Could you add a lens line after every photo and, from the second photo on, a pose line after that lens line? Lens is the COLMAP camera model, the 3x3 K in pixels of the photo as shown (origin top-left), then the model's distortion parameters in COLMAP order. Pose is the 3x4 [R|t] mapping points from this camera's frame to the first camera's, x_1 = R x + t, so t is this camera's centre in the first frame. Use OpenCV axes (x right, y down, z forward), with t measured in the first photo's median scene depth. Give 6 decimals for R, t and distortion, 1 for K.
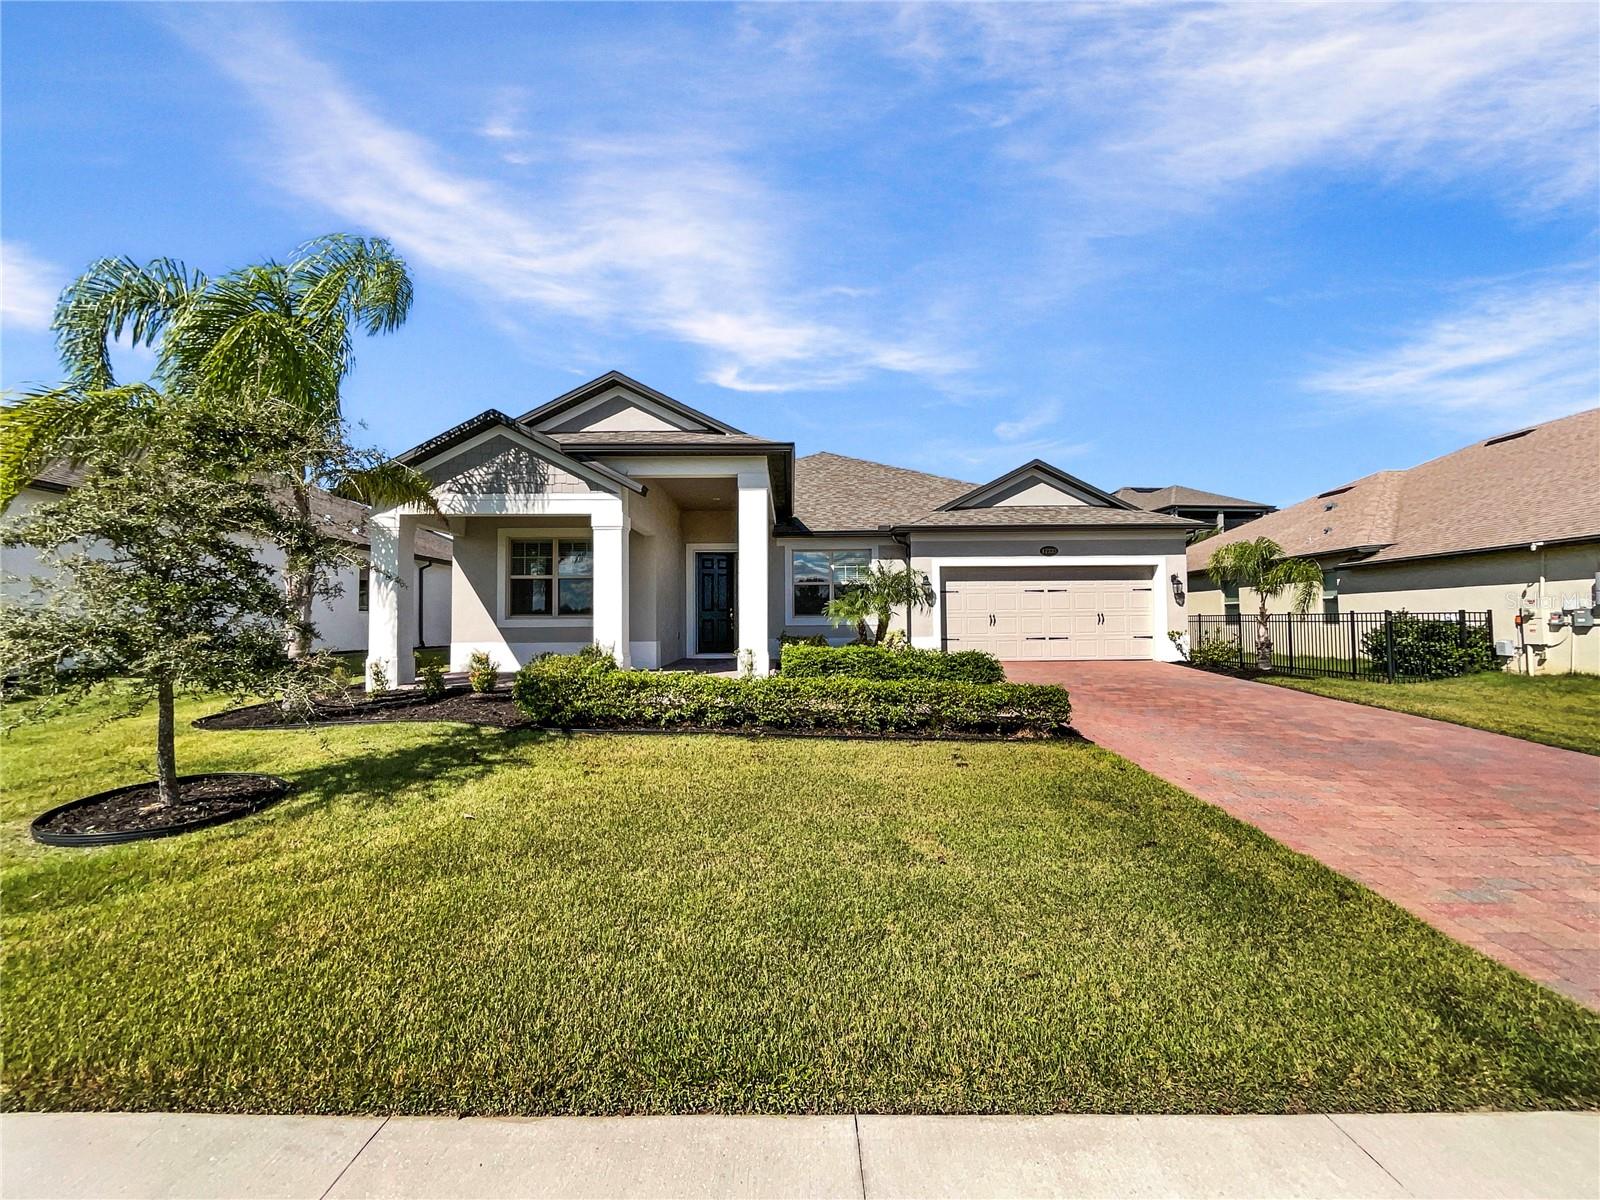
lens RADIAL K [[682.4, 0, 794.1], [0, 682.4, 620.1], [0, 0, 1]] dist [0.001791, 0.000653]
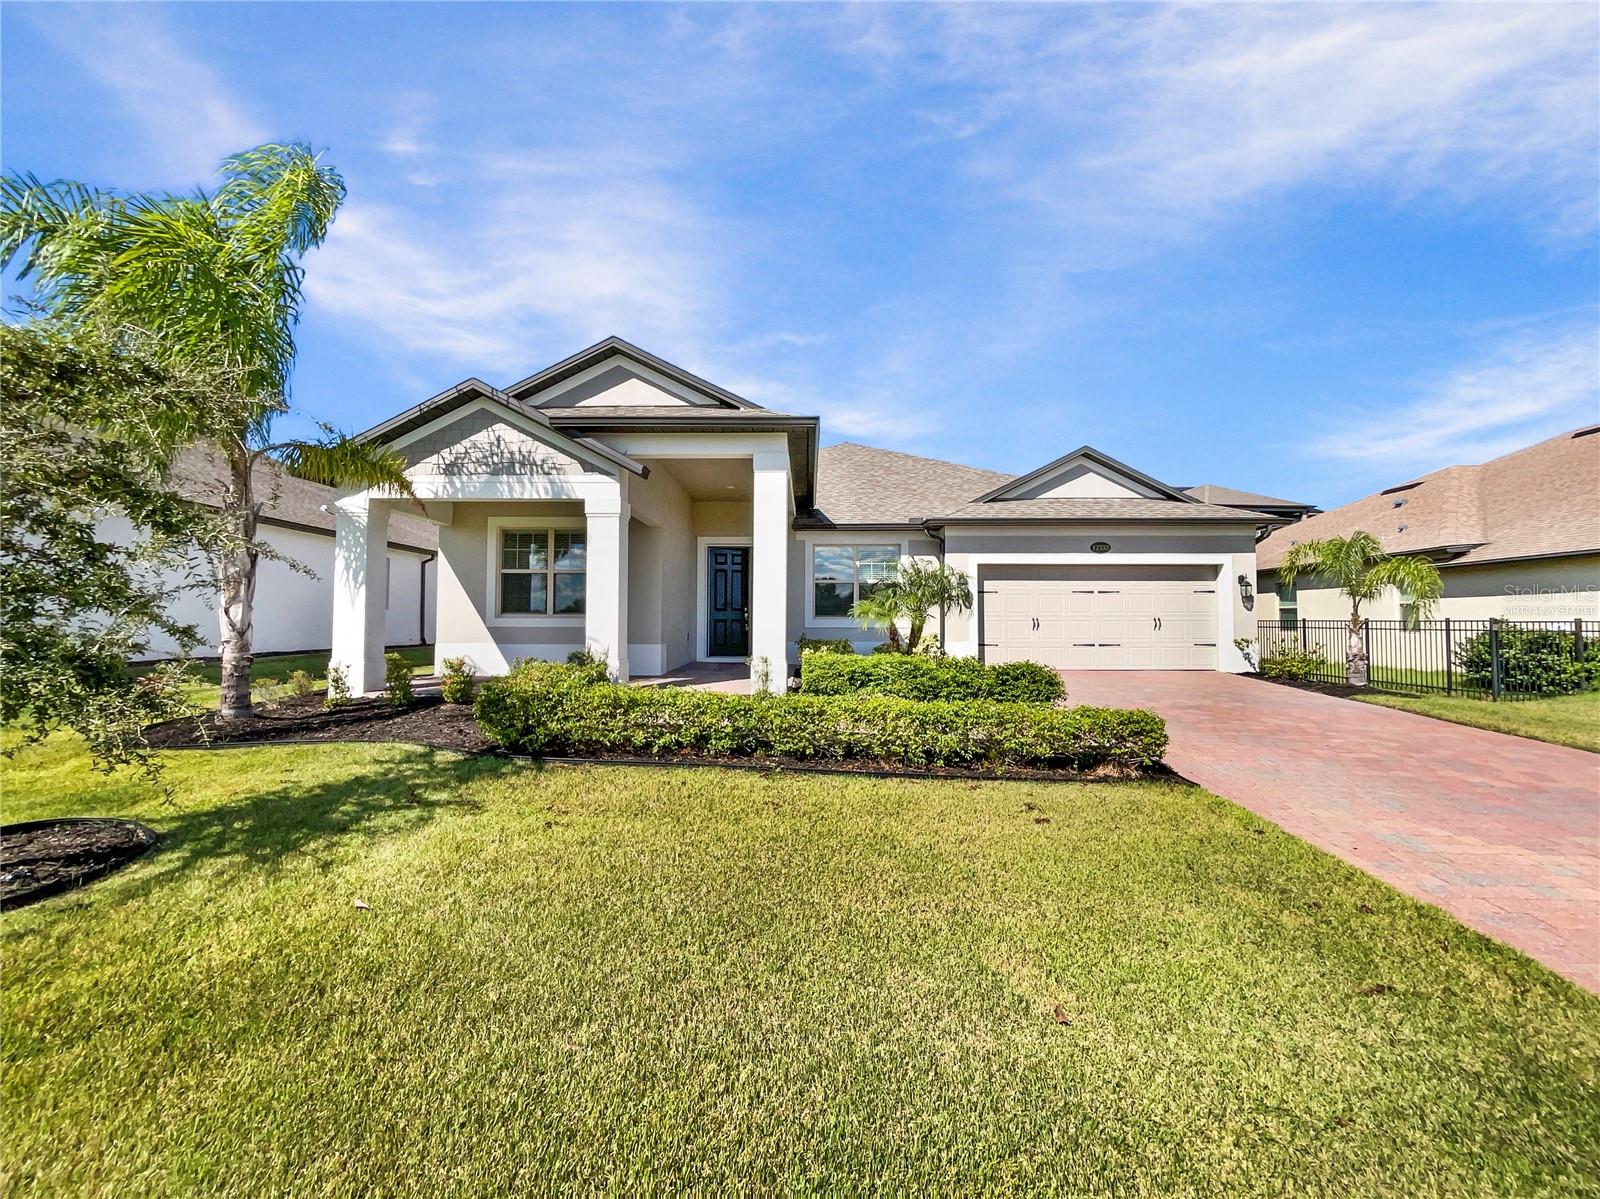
lens RADIAL K [[682.4, 0, 794.1], [0, 682.4, 619.6], [0, 0, 1]] dist [0.001791, 0.000653]
pose [[0.999634, 0.010654, -0.024856, -0.006711], [-0.010624, 0.999943, 0.001331, -0.005026], [0.024868, -0.001067, 0.999690, 0.128775]]
